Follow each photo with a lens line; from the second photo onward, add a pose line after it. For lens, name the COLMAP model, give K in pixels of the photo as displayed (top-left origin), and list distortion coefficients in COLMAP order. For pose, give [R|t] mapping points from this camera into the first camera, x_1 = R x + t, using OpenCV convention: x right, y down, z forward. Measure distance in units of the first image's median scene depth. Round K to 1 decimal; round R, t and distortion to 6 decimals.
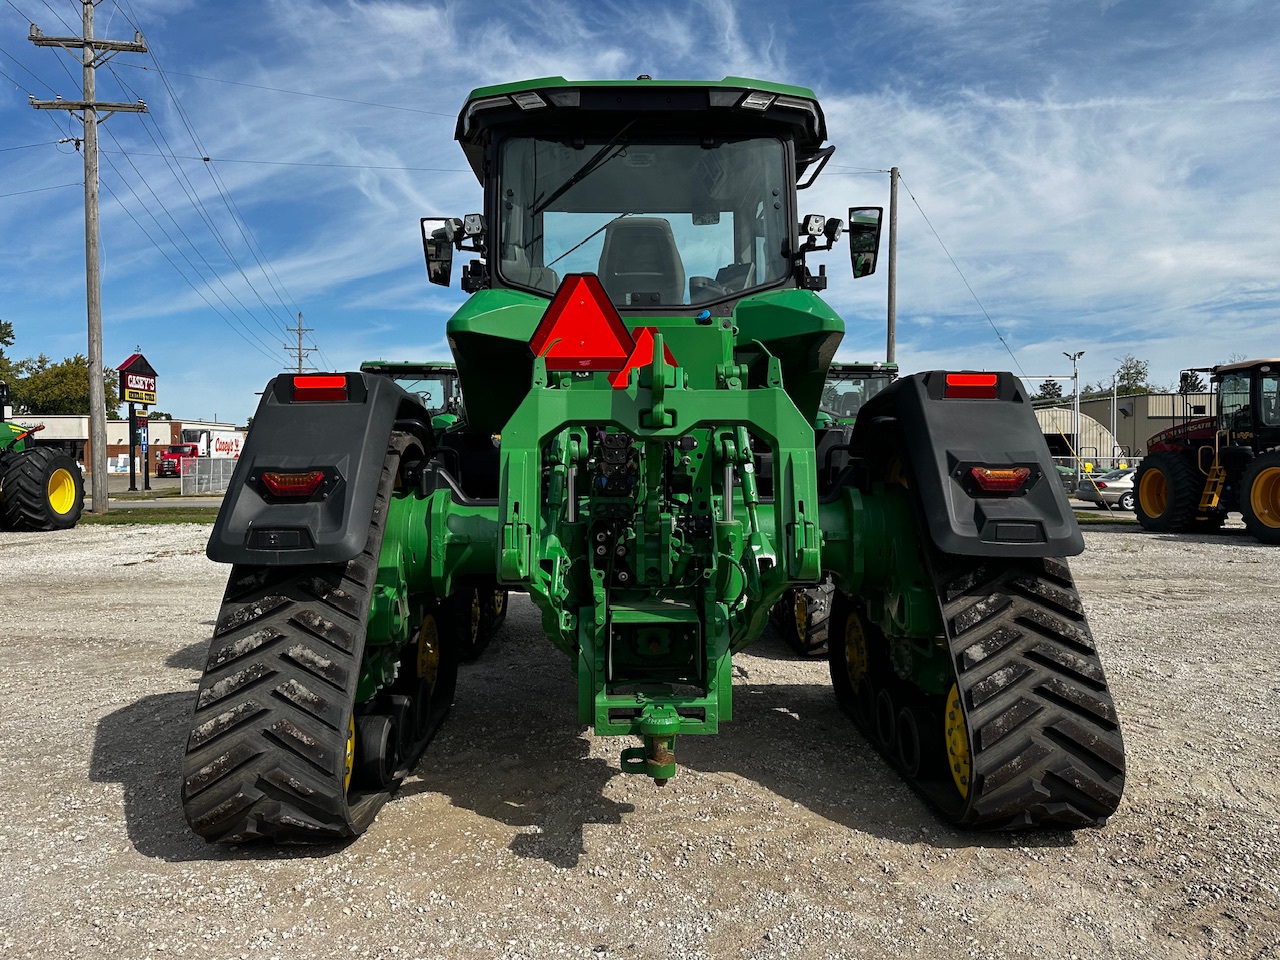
lens RADIAL K [[901.1, 0, 638.5], [0, 901.1, 470.1], [0, 0, 1]] dist [0.060825, -0.080928]
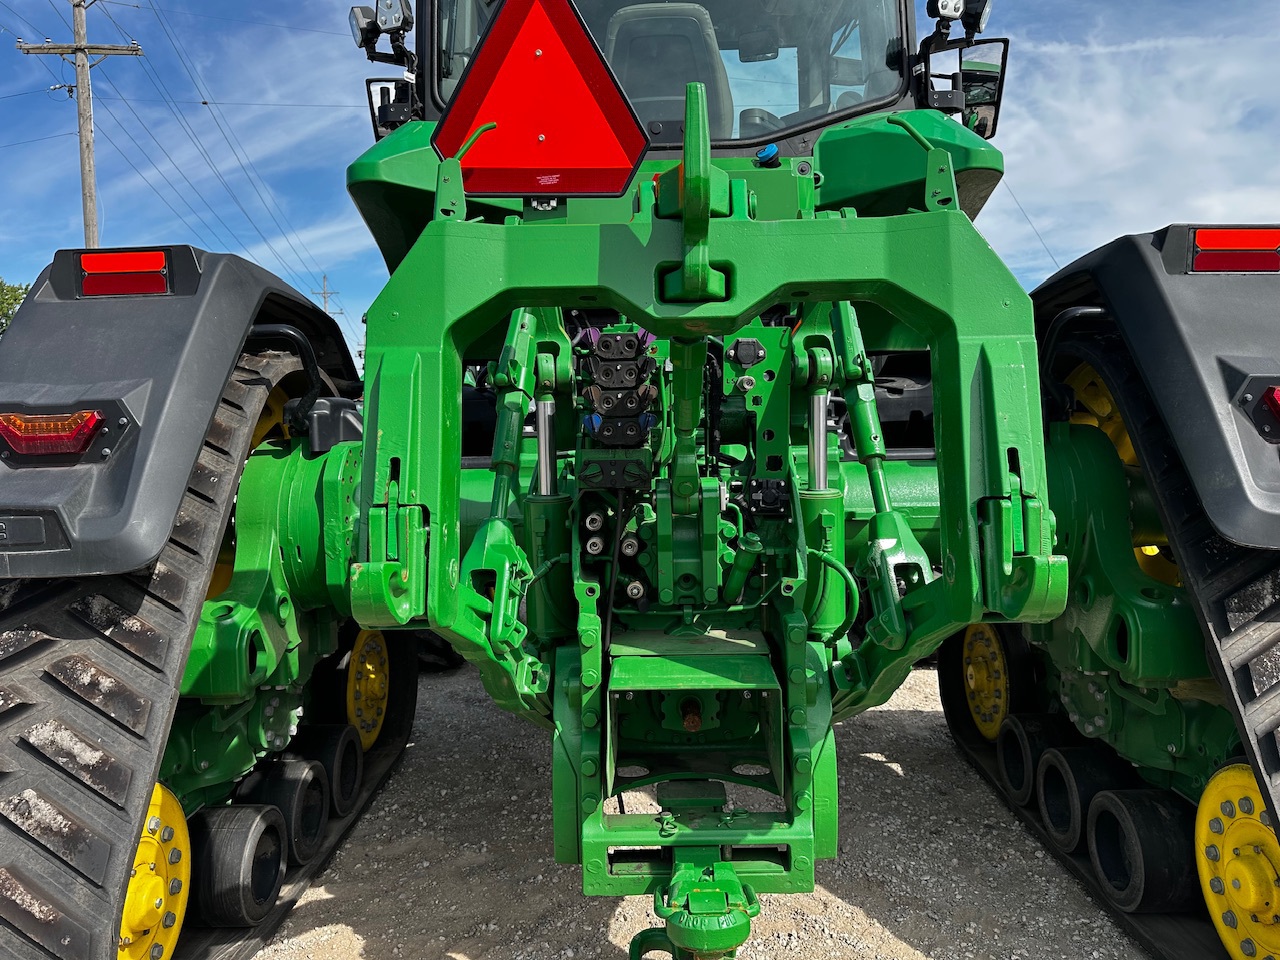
lens RADIAL K [[901.1, 0, 626.7], [0, 901.1, 462.3], [0, 0, 1]] dist [0.060825, -0.080928]
pose [[0.998704, -0.011305, -0.049628, 0.006502], [0.012920, 0.999393, 0.032346, 0.019040], [0.049232, -0.032945, 0.998244, 0.425319]]
